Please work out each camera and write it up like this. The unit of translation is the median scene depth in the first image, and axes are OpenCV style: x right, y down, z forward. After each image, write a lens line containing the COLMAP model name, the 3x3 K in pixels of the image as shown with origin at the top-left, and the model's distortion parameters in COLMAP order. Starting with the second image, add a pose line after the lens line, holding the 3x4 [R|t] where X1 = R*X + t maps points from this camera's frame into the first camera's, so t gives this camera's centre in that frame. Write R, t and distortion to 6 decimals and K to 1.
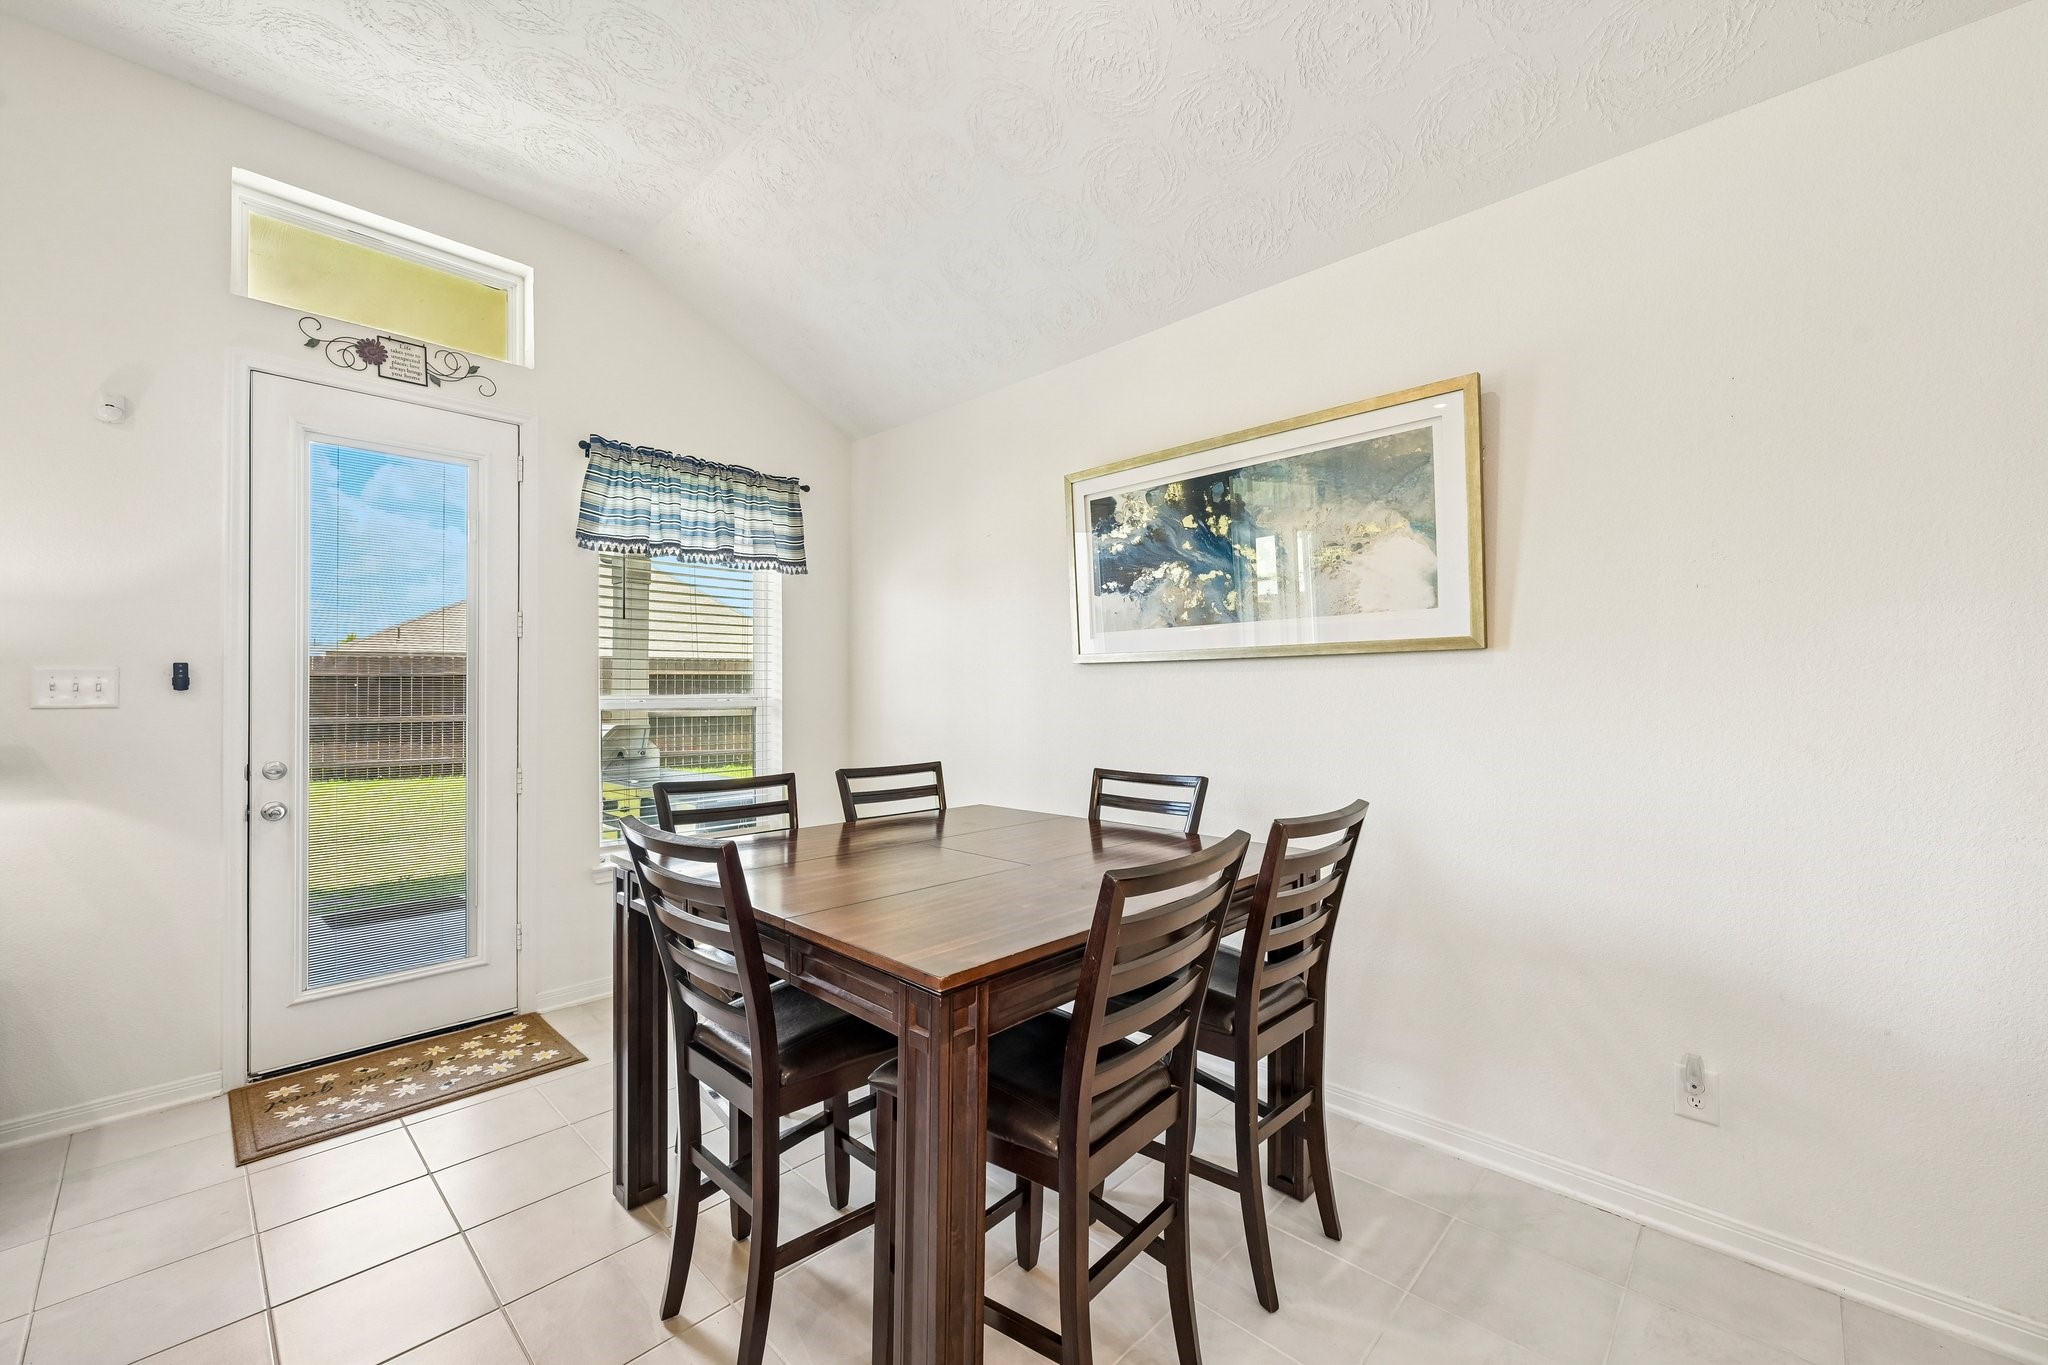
lens RADIAL K [[810.8, 0, 1015.4], [0, 810.8, 686.9], [0, 0, 1]] dist [-0.002697, 0.000949]
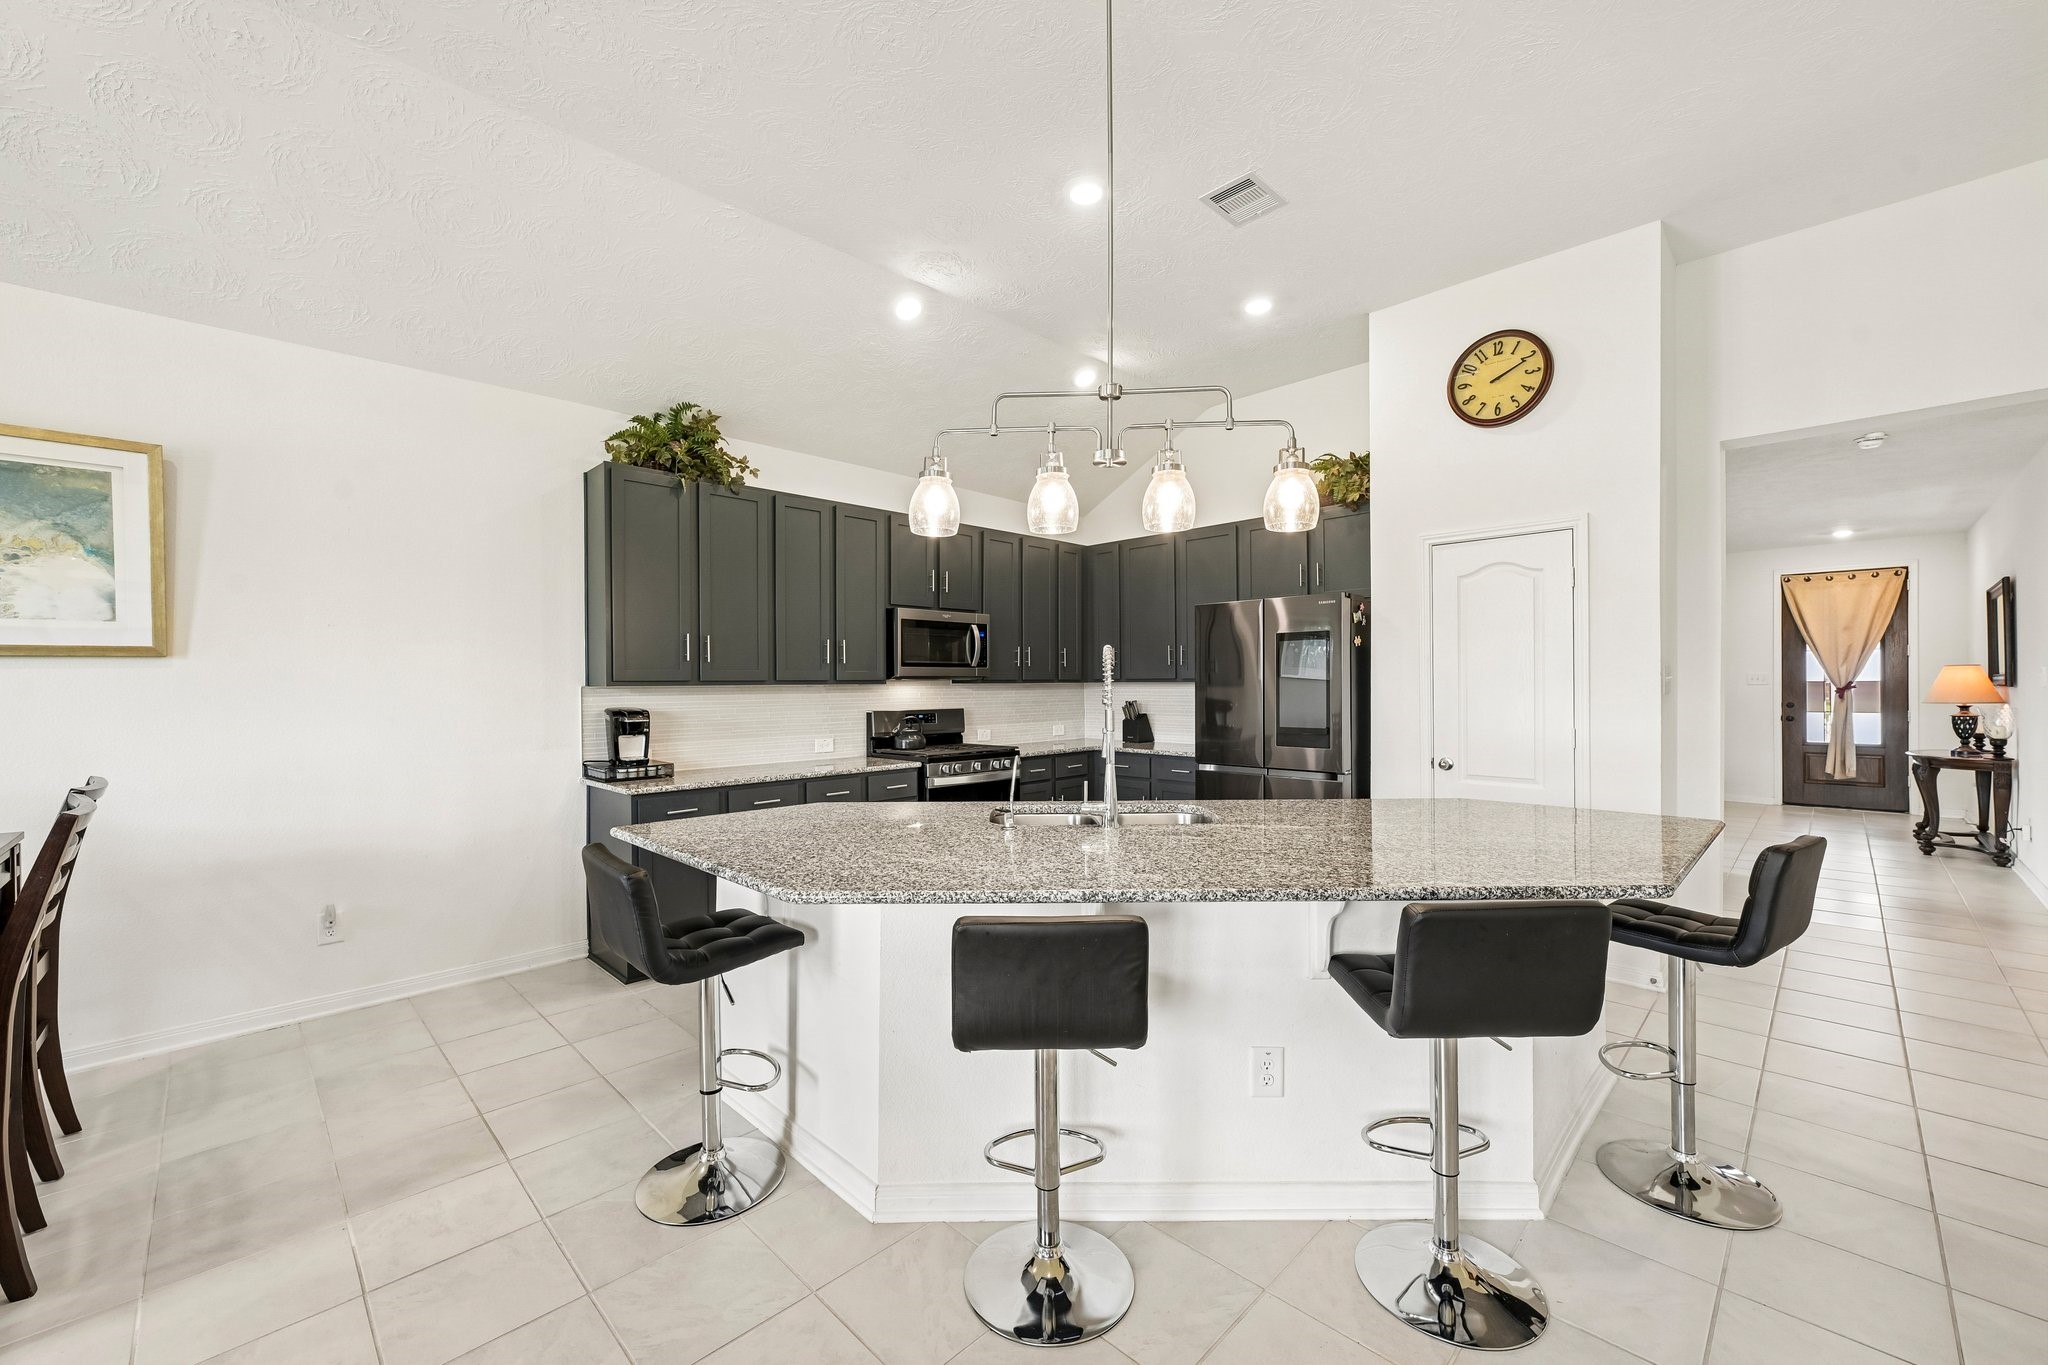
lens RADIAL K [[810.8, 0, 1027.2], [0, 810.8, 686.7], [0, 0, 1]] dist [-0.002697, 0.000949]
pose [[0.022031, -0.006578, 0.999736, -0.541182], [0.001145, 0.999978, 0.006555, -0.004556], [-0.999757, 0.001001, 0.022038, -0.325118]]
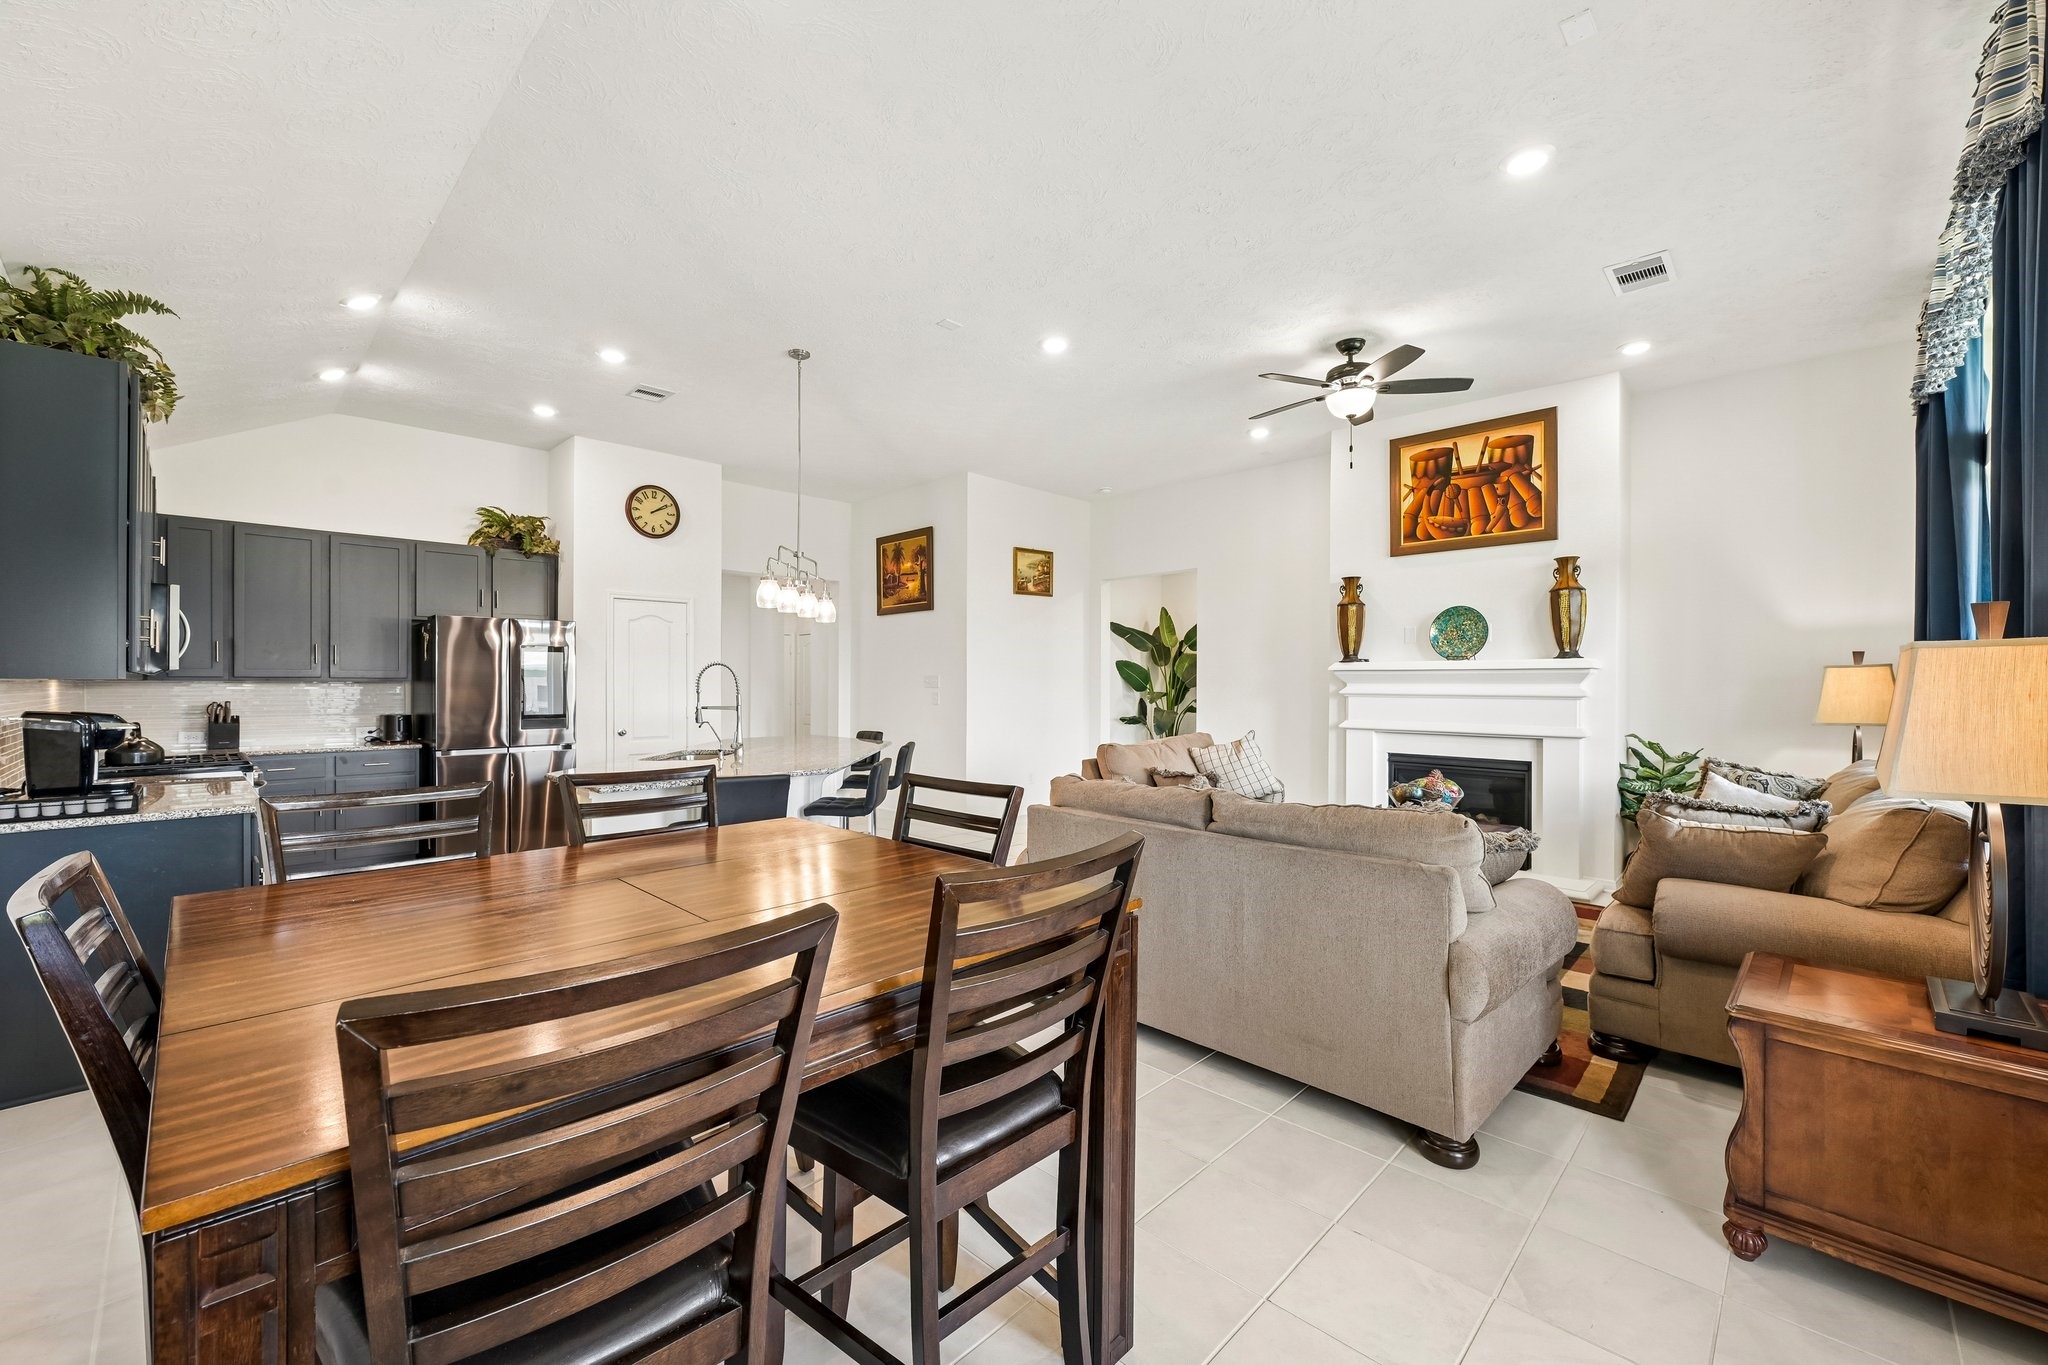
lens RADIAL K [[810.8, 0, 1020.7], [0, 810.8, 685.1], [0, 0, 1]] dist [-0.002697, 0.000949]
pose [[-0.999958, -0.002309, 0.008897, -0.285637], [-0.002334, 0.999993, -0.002779, 0.008206], [-0.008890, -0.002800, -0.999957, 1.252500]]
